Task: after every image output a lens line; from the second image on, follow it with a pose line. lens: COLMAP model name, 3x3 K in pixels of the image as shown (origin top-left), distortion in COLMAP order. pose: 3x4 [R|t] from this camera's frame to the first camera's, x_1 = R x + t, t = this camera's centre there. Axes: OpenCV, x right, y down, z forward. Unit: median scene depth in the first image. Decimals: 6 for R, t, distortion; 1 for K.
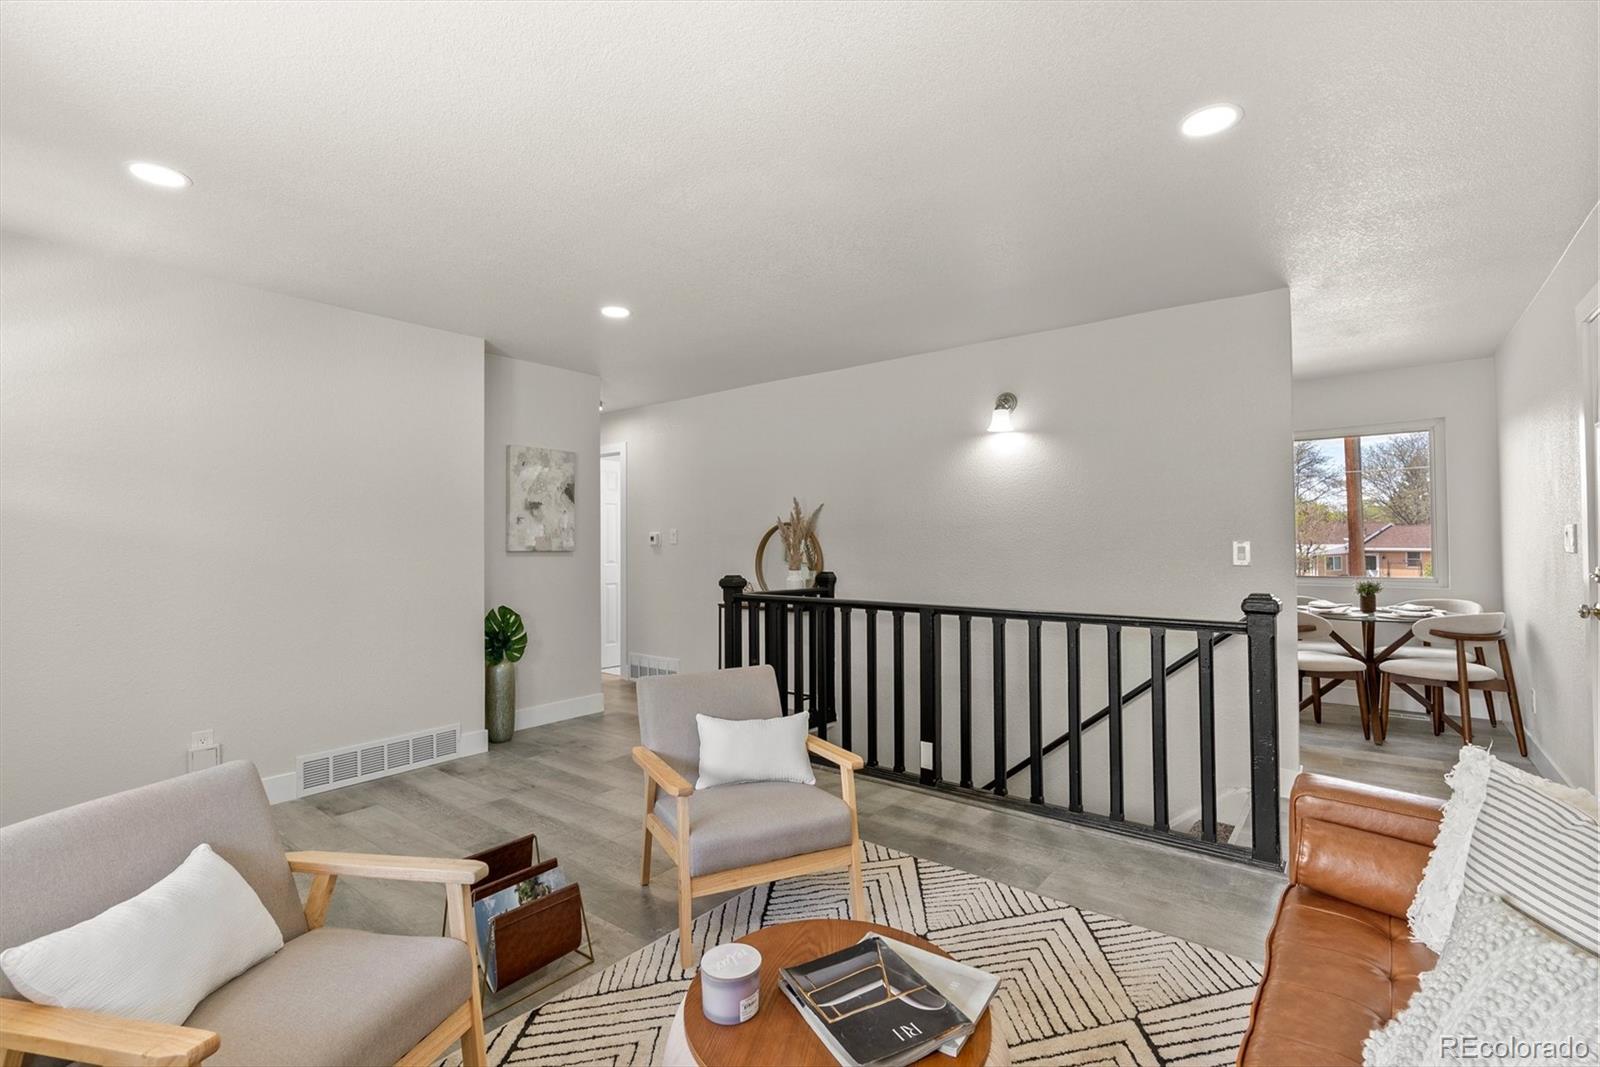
lens RADIAL K [[737.2, 0, 790.6], [0, 737.2, 523.8], [0, 0, 1]] dist [-0.001299, -0.000110]
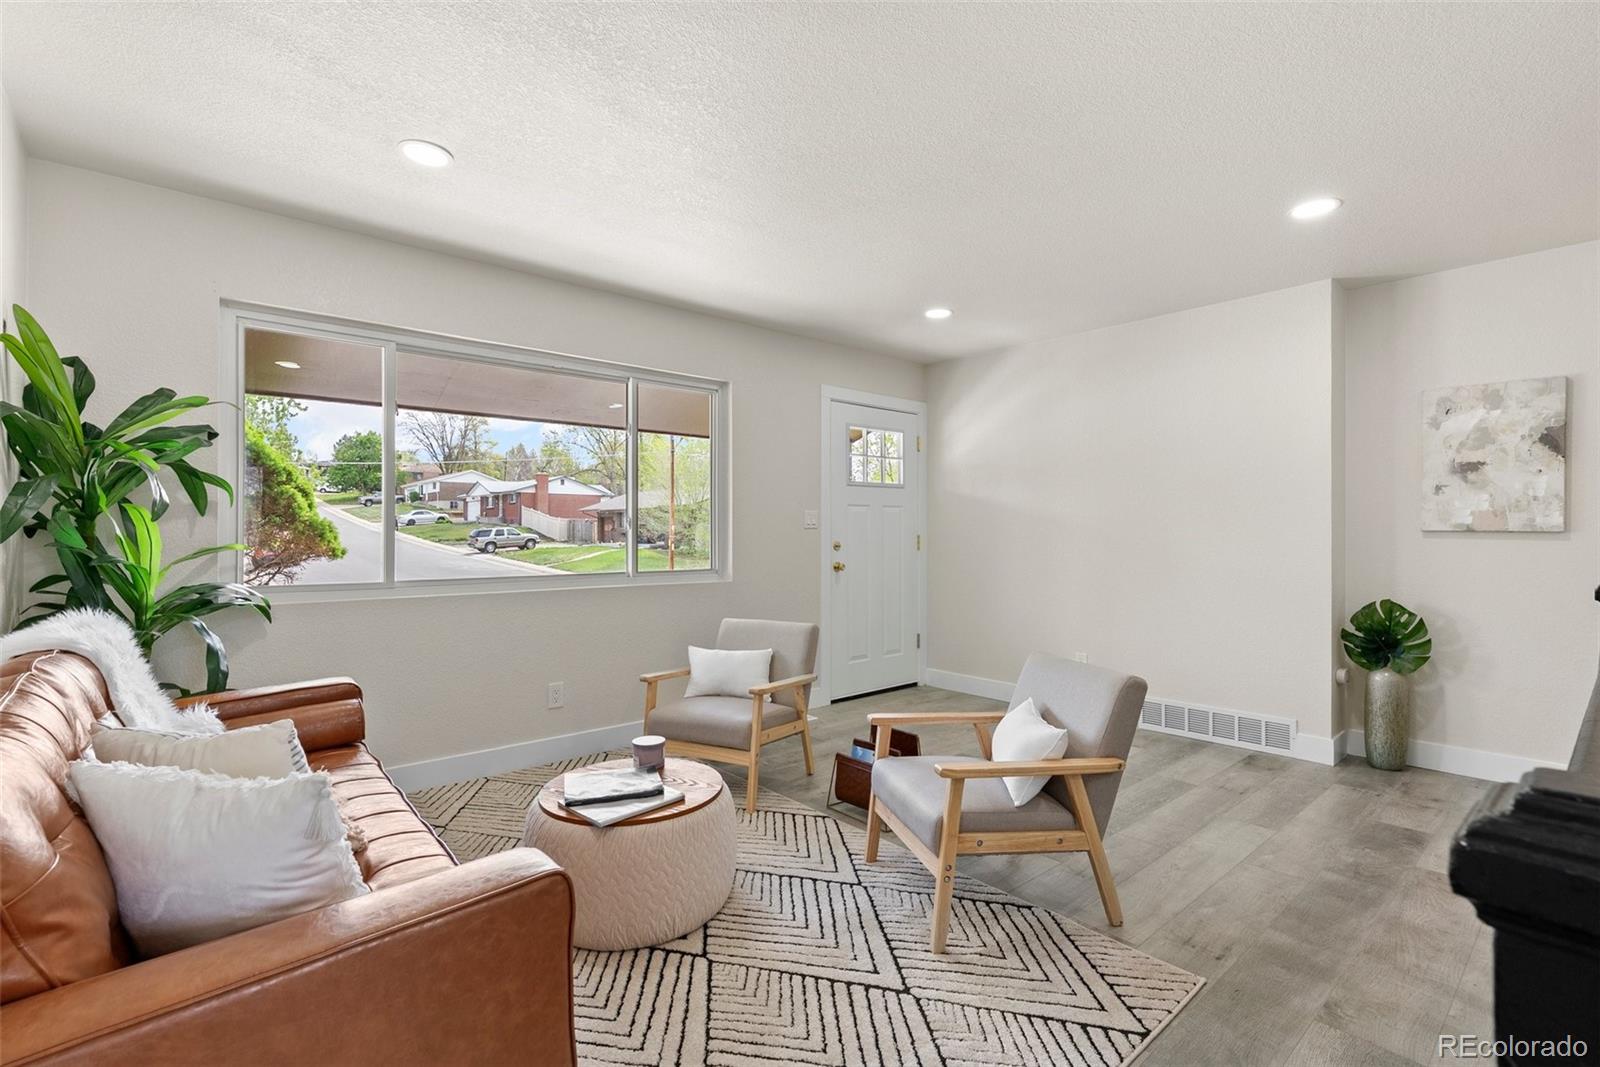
lens RADIAL K [[737.2, 0, 790.6], [0, 737.2, 523.8], [0, 0, 1]] dist [-0.001299, -0.000110]
pose [[-0.193795, -0.004228, -0.981033, 0.498316], [0.019499, 0.999777, -0.008161, 0.023994], [0.980848, -0.020711, -0.193669, 0.518093]]
